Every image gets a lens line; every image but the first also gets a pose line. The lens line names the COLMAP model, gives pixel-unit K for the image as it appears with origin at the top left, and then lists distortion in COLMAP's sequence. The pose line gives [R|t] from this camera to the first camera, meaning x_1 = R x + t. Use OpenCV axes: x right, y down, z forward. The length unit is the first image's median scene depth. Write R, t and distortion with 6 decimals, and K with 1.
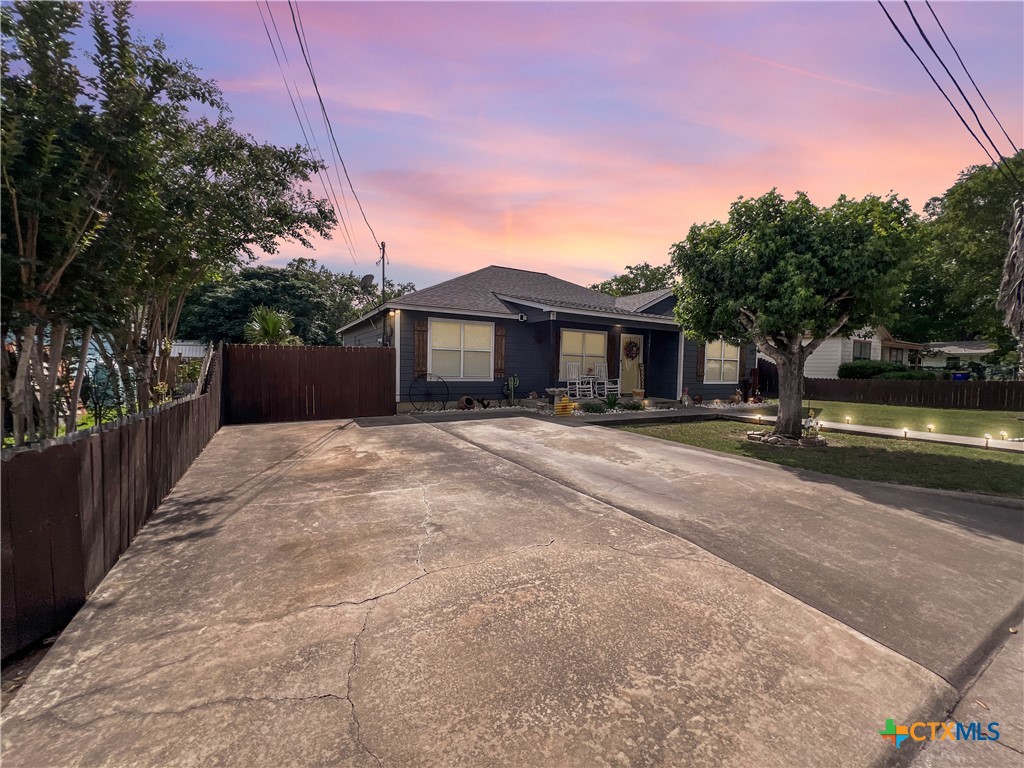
lens RADIAL K [[408.5, 0, 512.0], [0, 408.5, 384.0], [0, 0, 1]] dist [-0.000489, 0.000311]
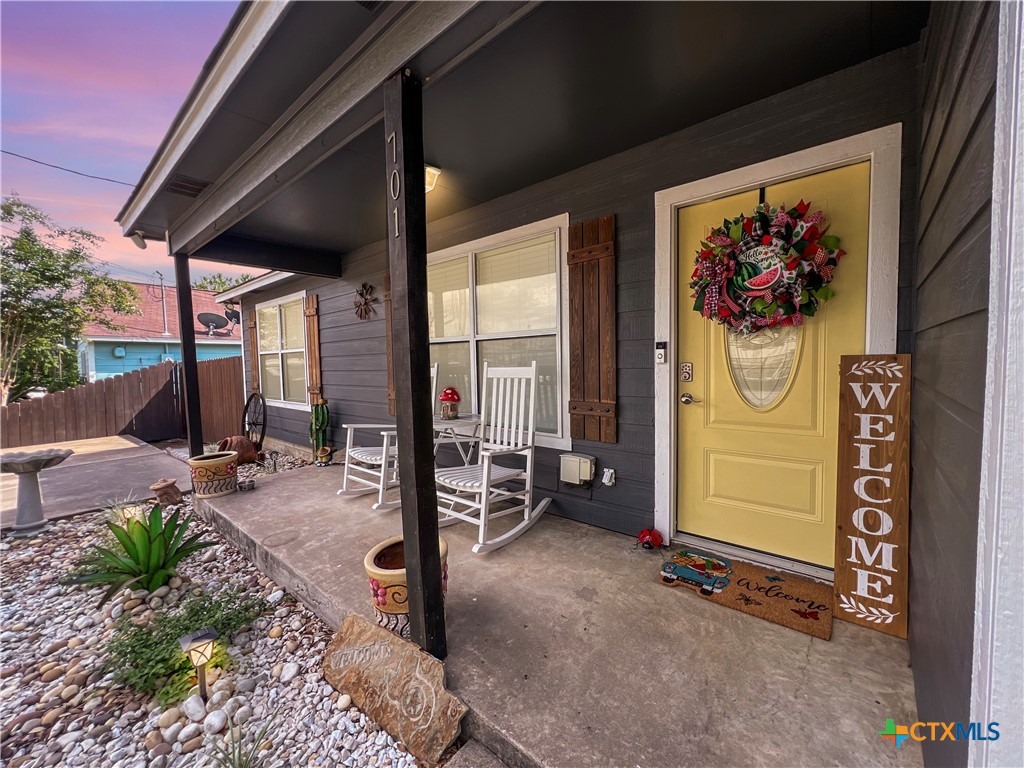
lens RADIAL K [[408.5, 0, 512.0], [0, 408.5, 384.0], [0, 0, 1]] dist [-0.000489, 0.000311]
pose [[0.348378, 0.021977, -0.937096, 0.447071], [-0.017060, 0.999708, 0.017103, -0.047263], [0.937199, 0.010029, 0.348651, 0.957881]]
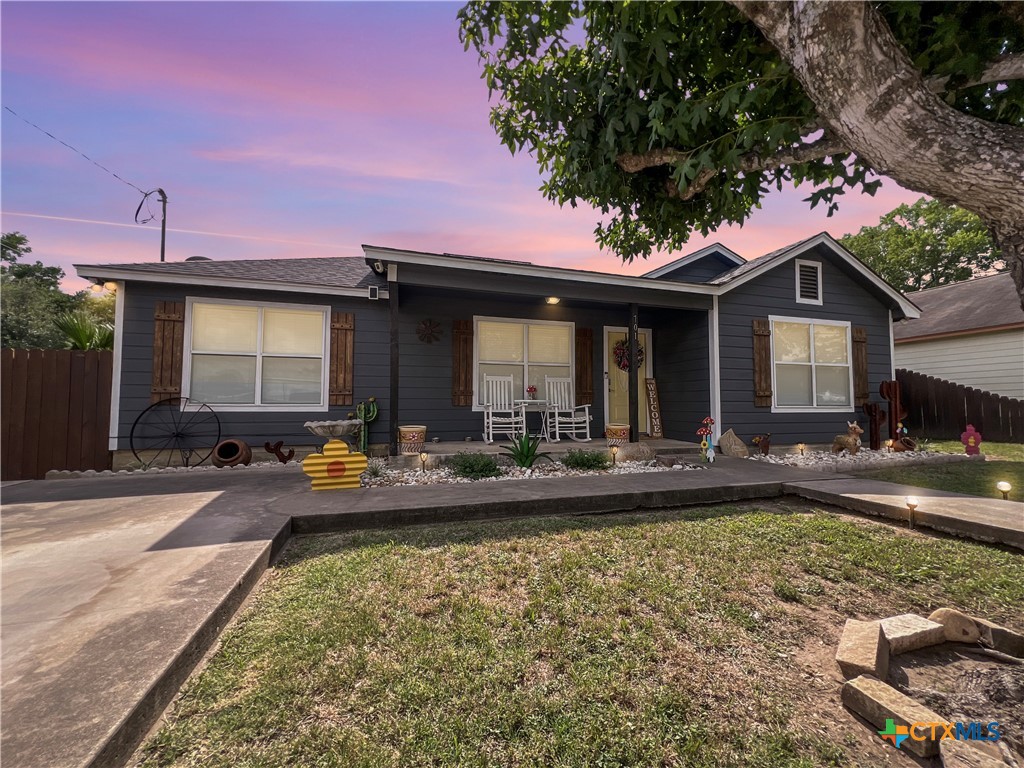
lens RADIAL K [[408.5, 0, 512.0], [0, 408.5, 384.0], [0, 0, 1]] dist [-0.000489, 0.000311]
pose [[0.976330, -0.031742, -0.213945, 0.284317], [0.009986, 0.994733, -0.102012, 0.013547], [0.216056, 0.097460, 0.971505, 0.471395]]
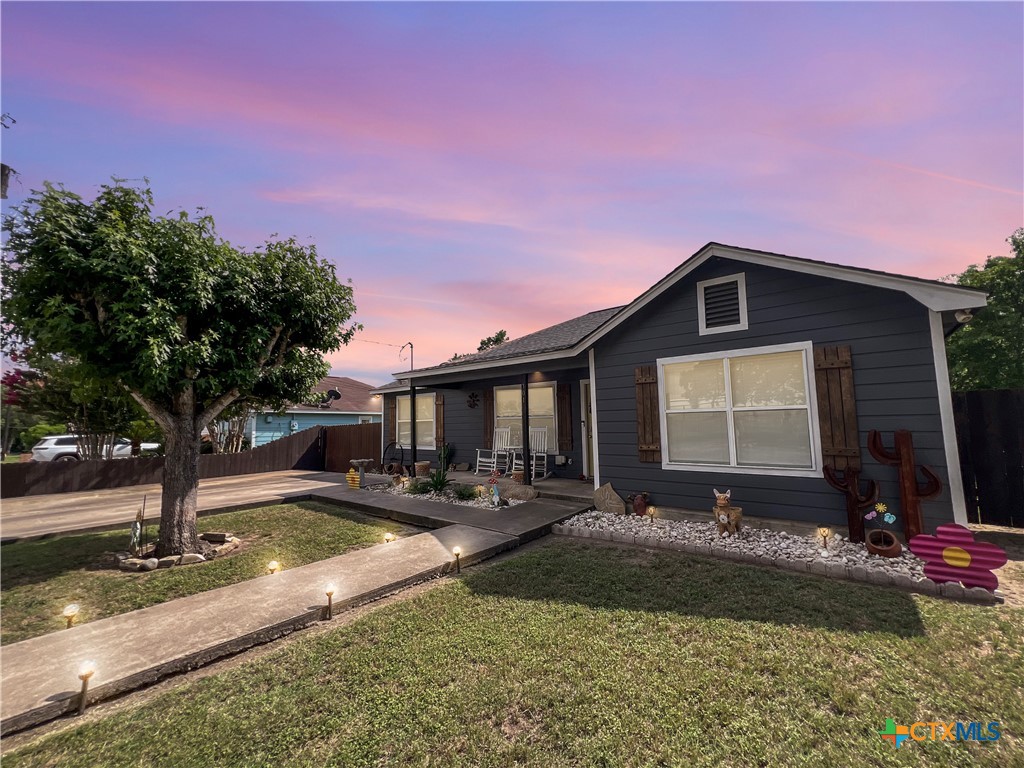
lens RADIAL K [[408.5, 0, 512.0], [0, 408.5, 384.0], [0, 0, 1]] dist [-0.000489, 0.000311]
pose [[0.363901, -0.120448, -0.923617, 0.886335], [-0.015261, 0.990700, -0.135209, -0.031611], [0.931312, 0.063298, 0.358679, 0.730819]]
